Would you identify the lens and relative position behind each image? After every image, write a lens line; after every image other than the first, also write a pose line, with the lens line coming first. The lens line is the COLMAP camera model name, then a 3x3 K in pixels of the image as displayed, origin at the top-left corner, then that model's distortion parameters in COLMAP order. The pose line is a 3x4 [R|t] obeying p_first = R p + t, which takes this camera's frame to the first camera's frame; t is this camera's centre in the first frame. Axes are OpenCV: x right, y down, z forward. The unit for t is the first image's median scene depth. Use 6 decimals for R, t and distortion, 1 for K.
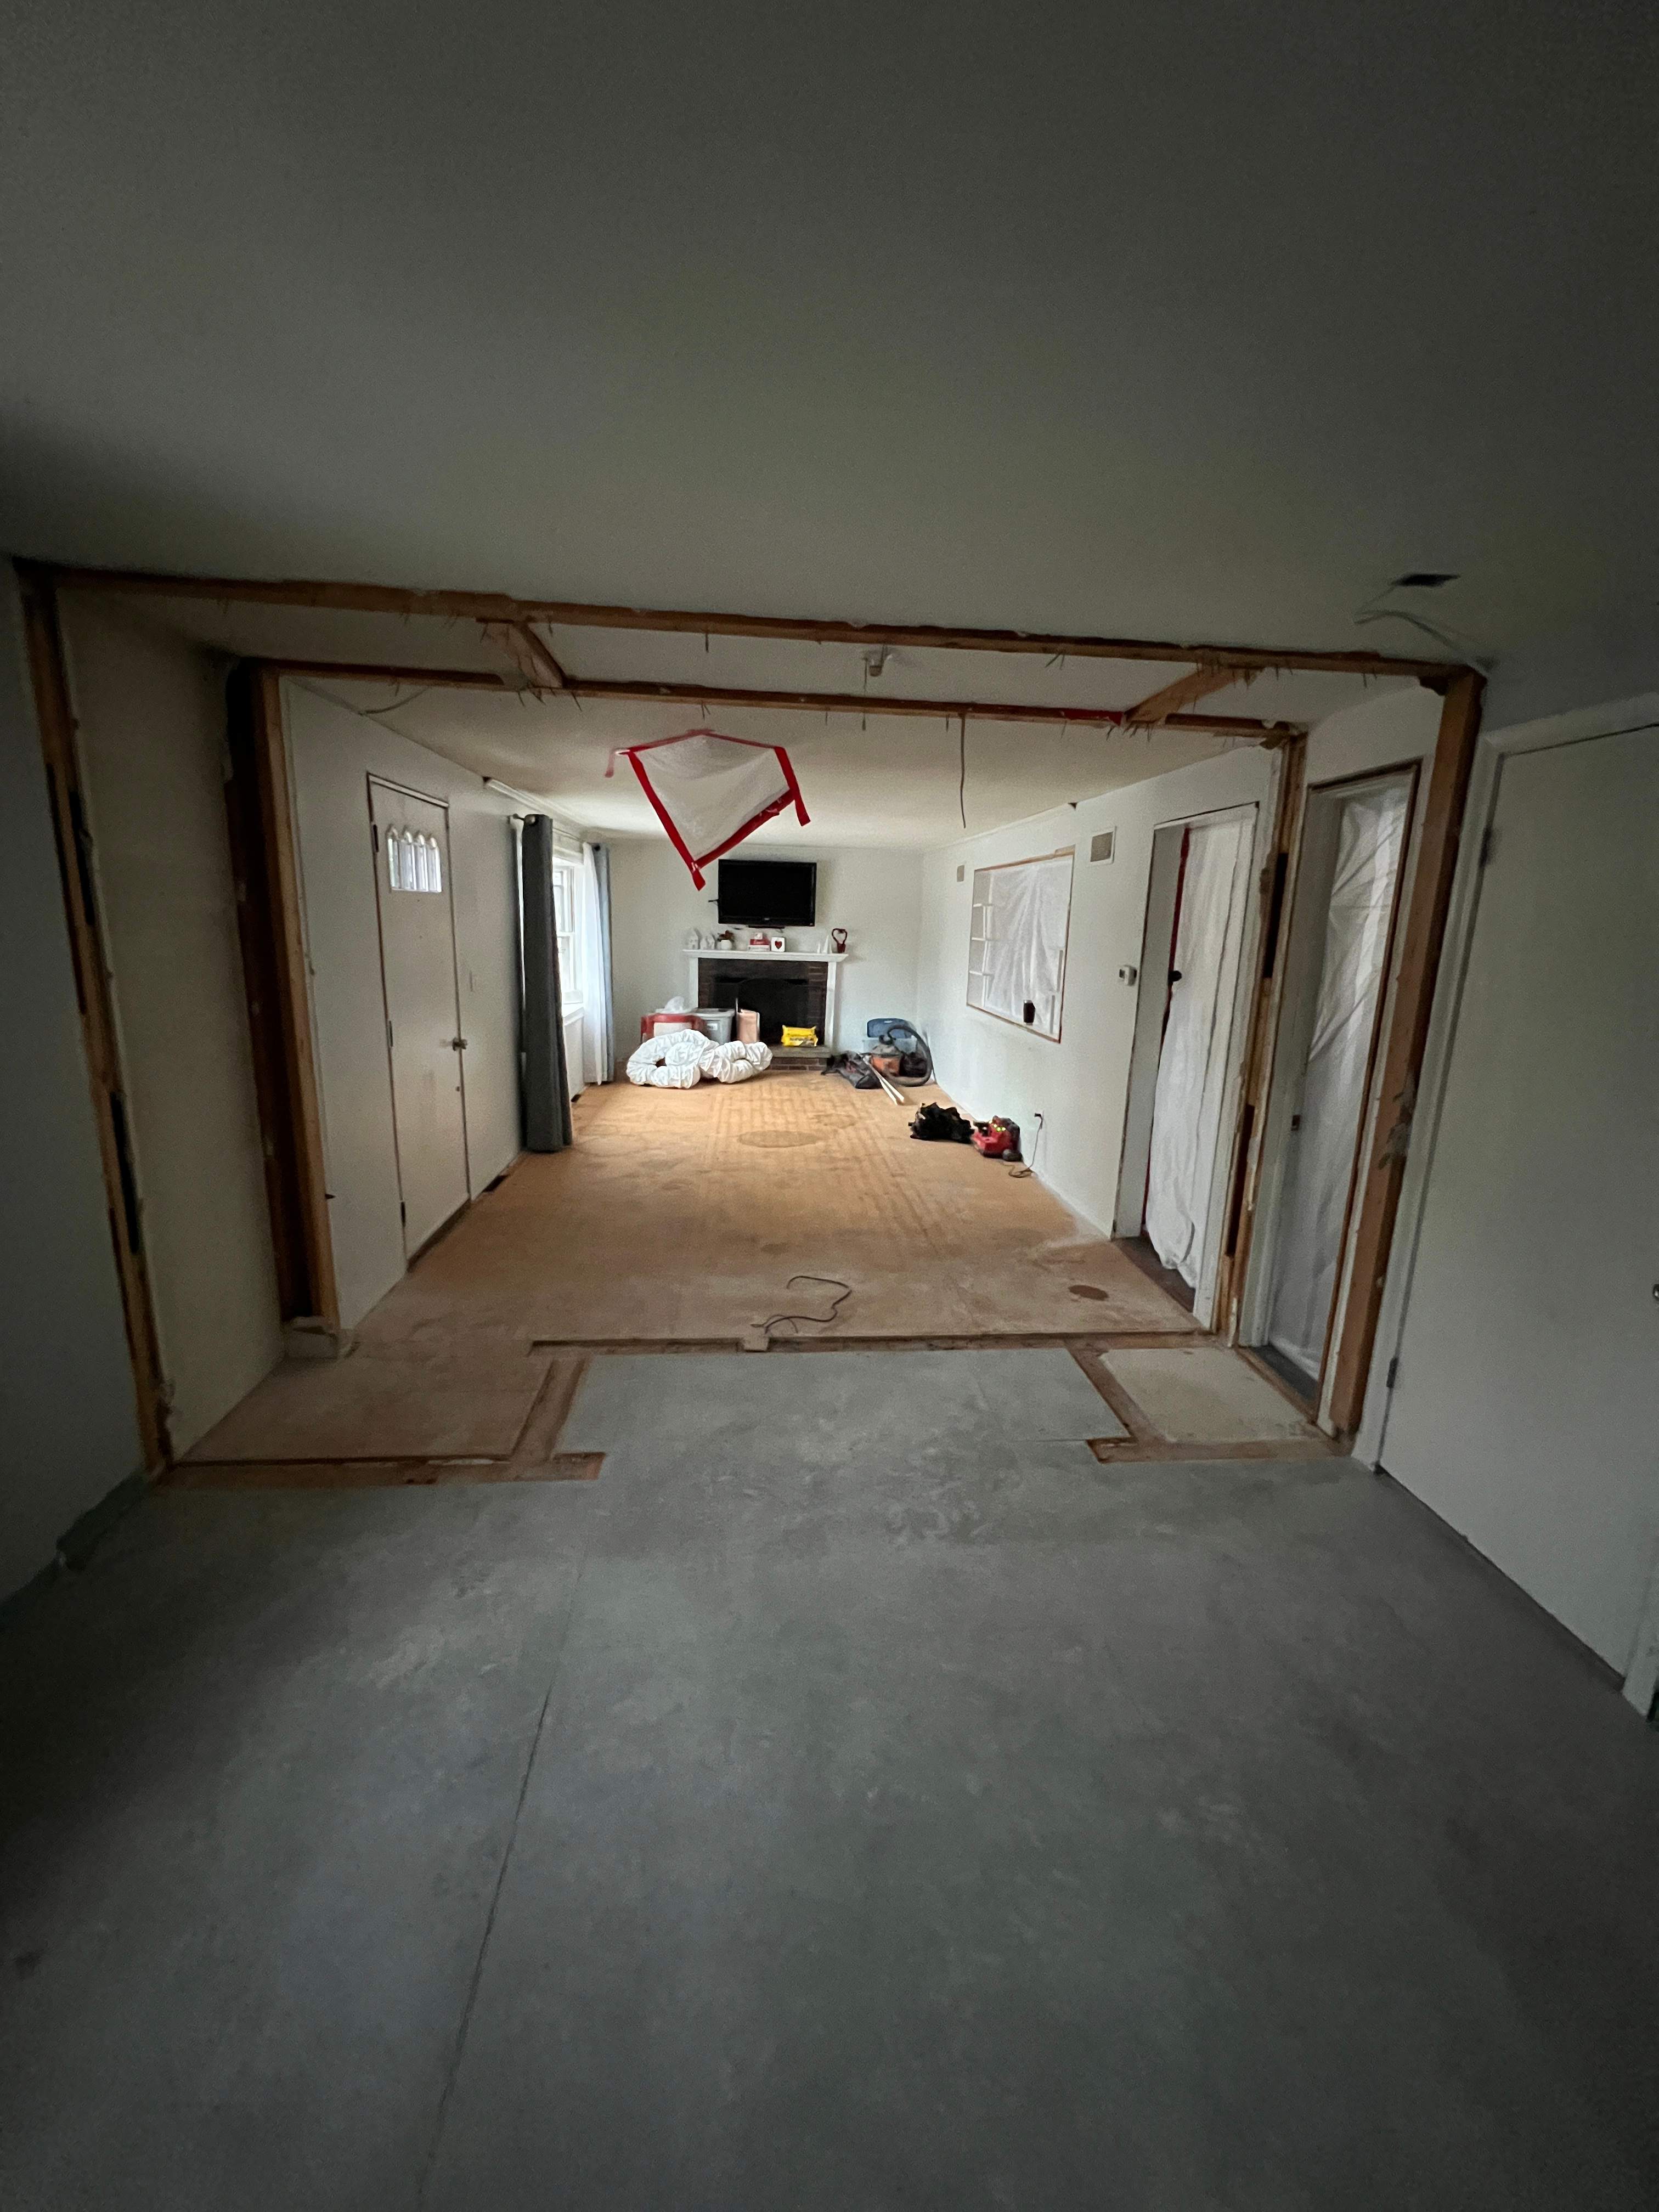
lens RADIAL K [[867.5, 0, 829.5], [0, 867.5, 1106.0], [0, 0, 1]] dist [-0.000385, -0.000035]
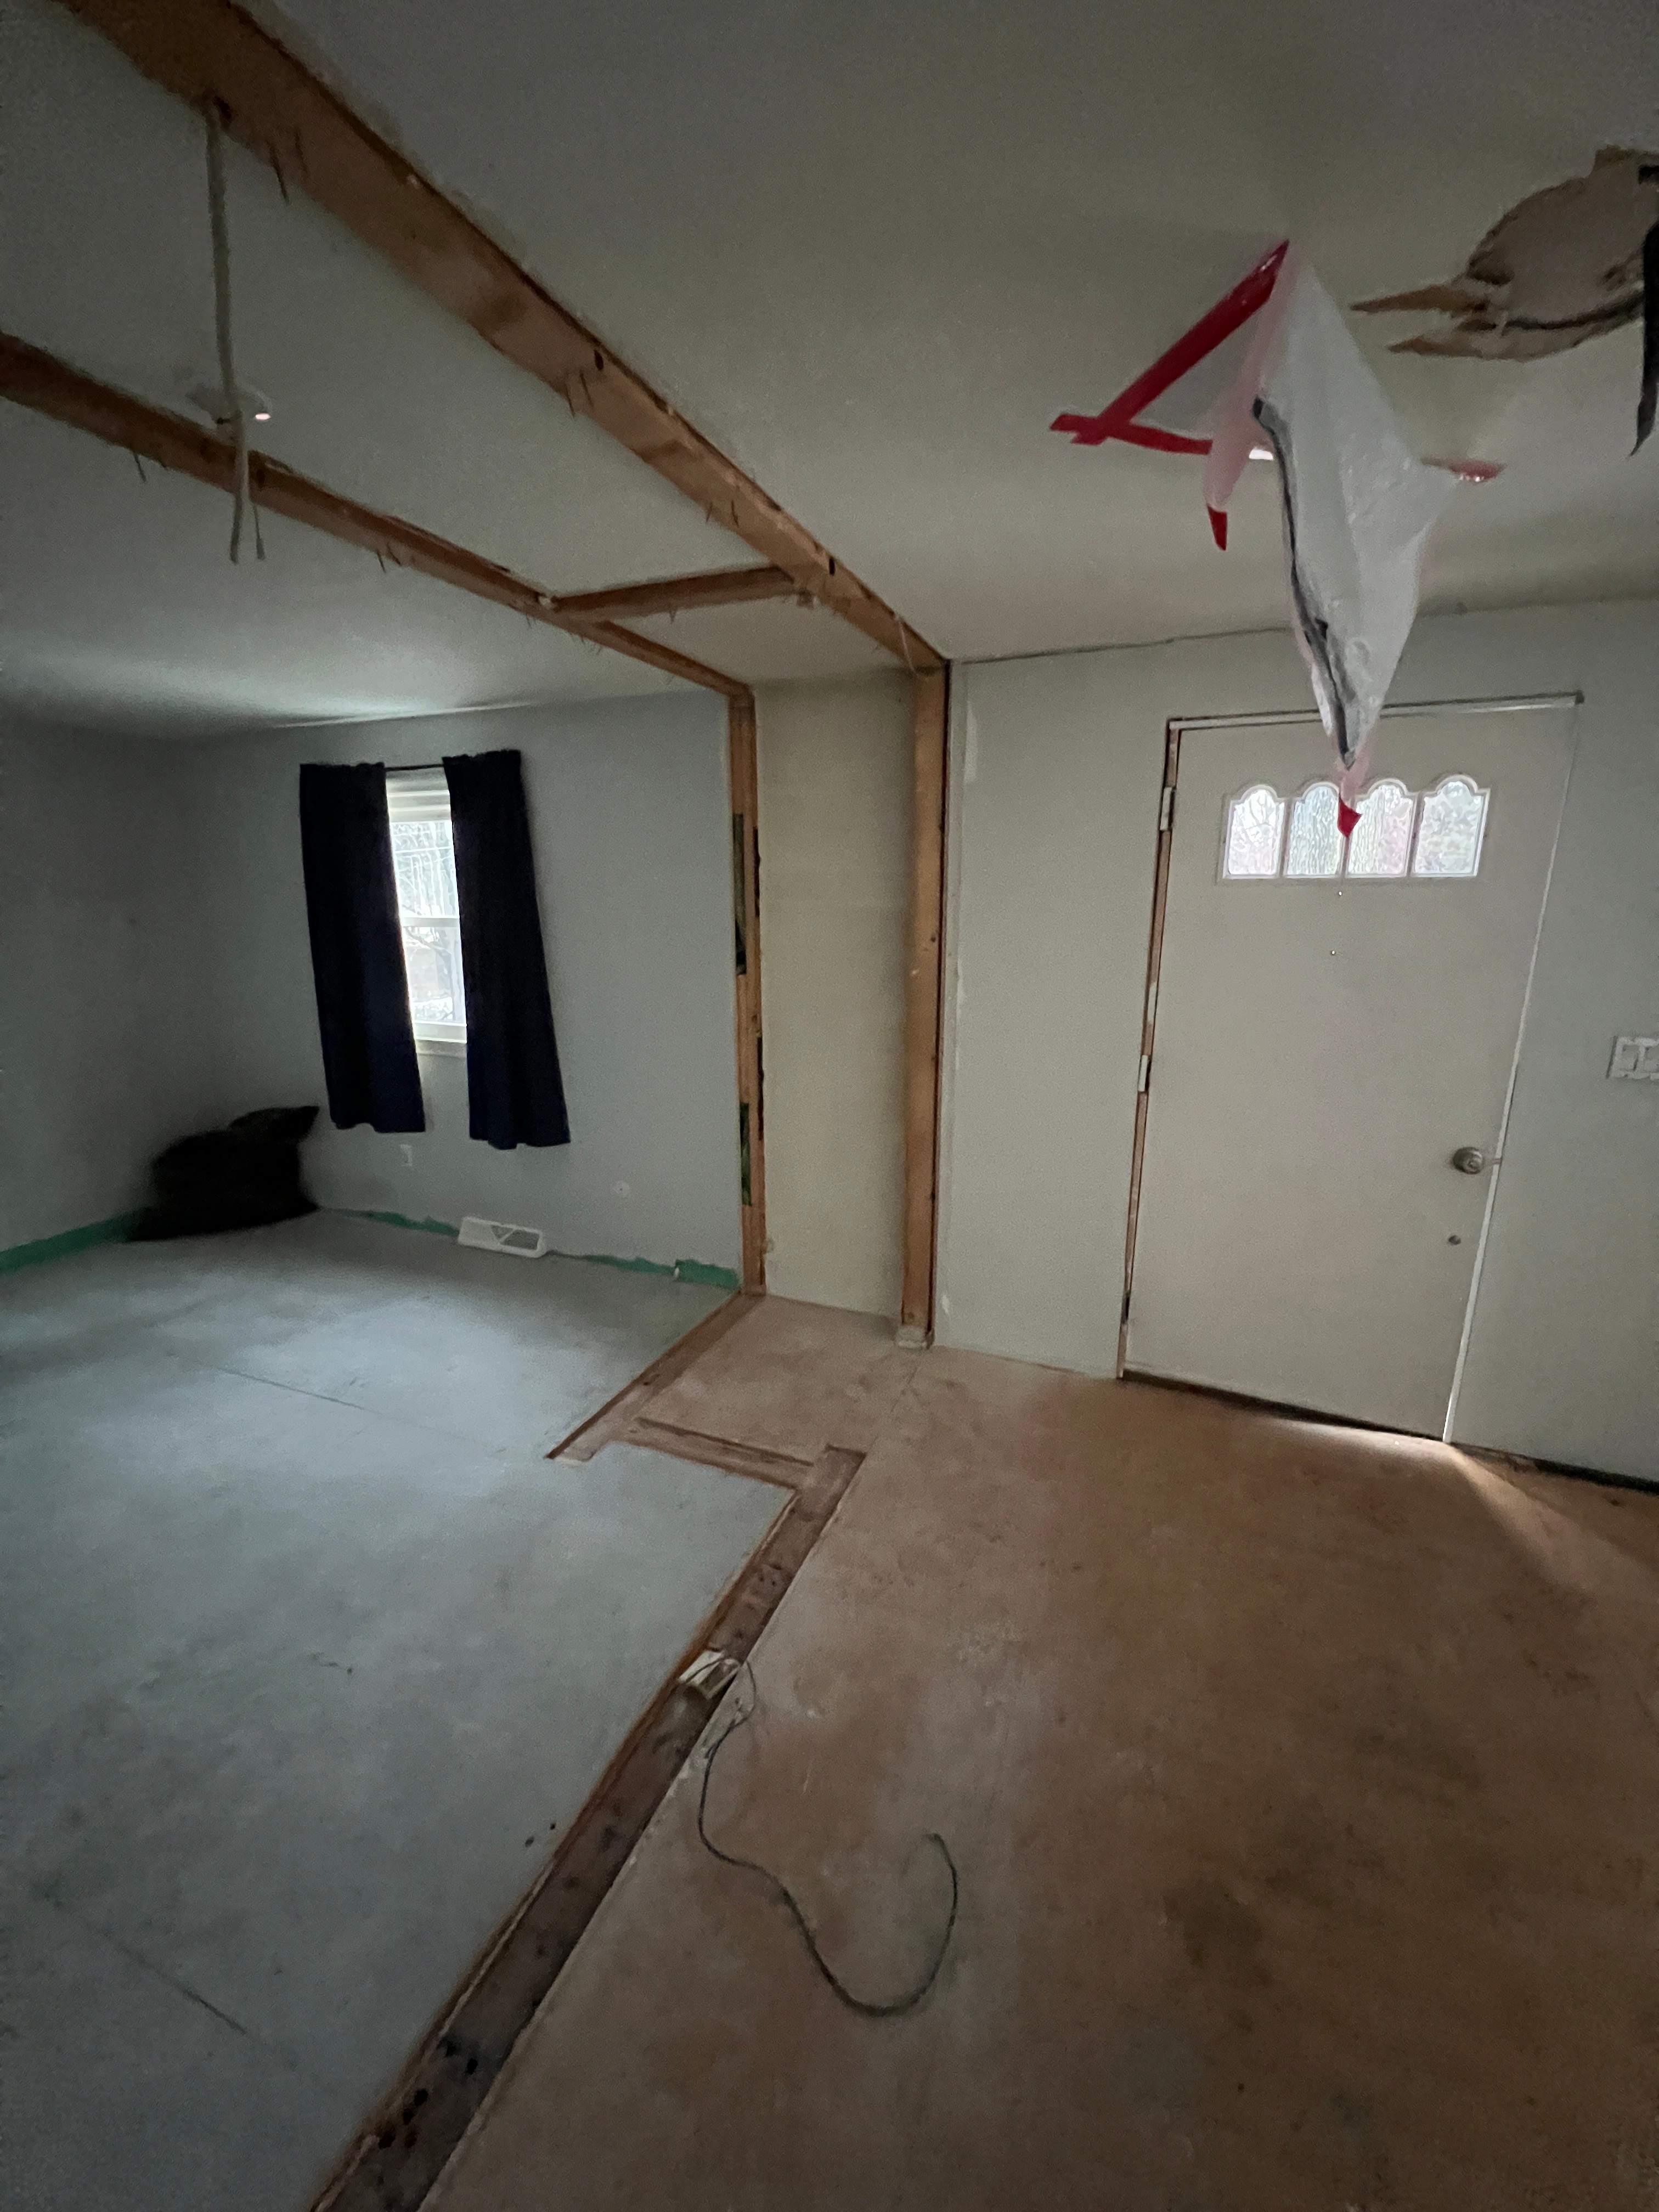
lens RADIAL K [[887.2, 0, 841.7], [0, 887.2, 1105.8], [0, 0, 1]] dist [-0.000665, 0.000028]
pose [[-0.451695, 0.177162, -0.874406, 0.269491], [-0.207769, 0.932251, 0.296210, -0.218849], [0.867642, 0.315471, -0.384285, 1.031251]]
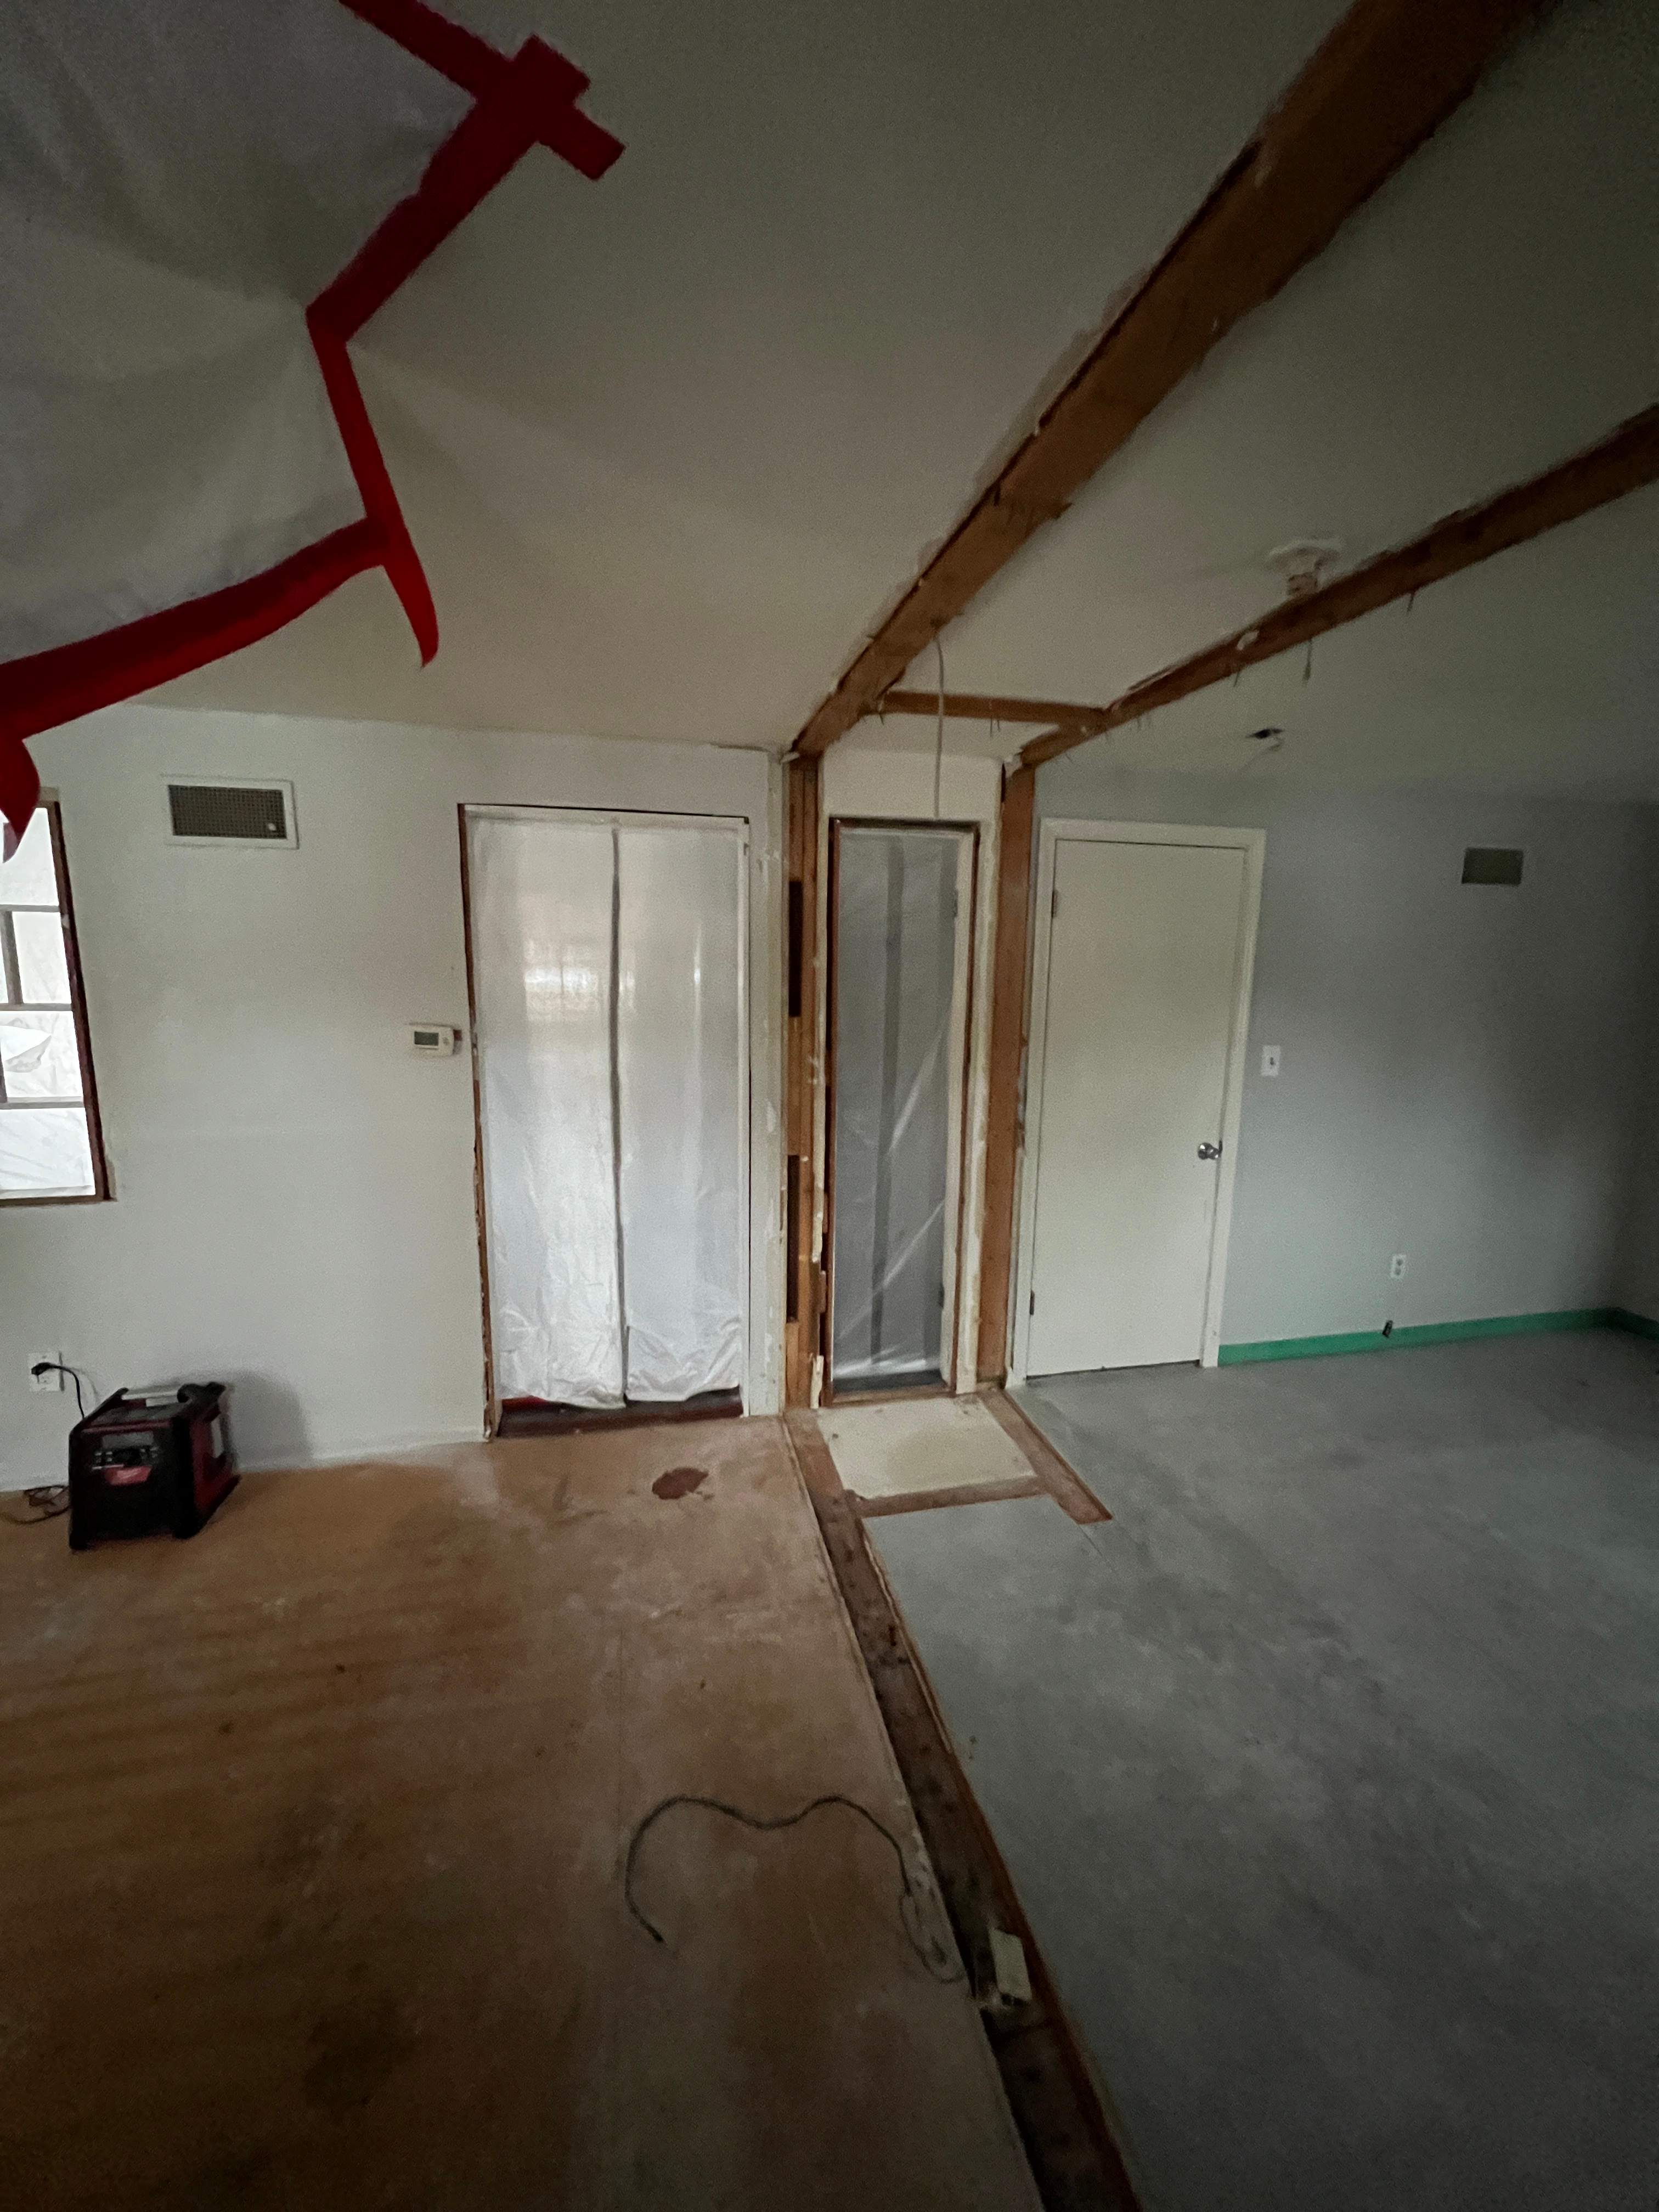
lens RADIAL K [[886.0, 0, 832.1], [0, 886.0, 1102.9], [0, 0, 1]] dist [0.003873, 0.000052]
pose [[-0.127695, -0.191994, 0.973053, -0.365481], [0.193525, 0.957404, 0.214303, -0.214950], [-0.972750, 0.215675, -0.085100, 0.898995]]
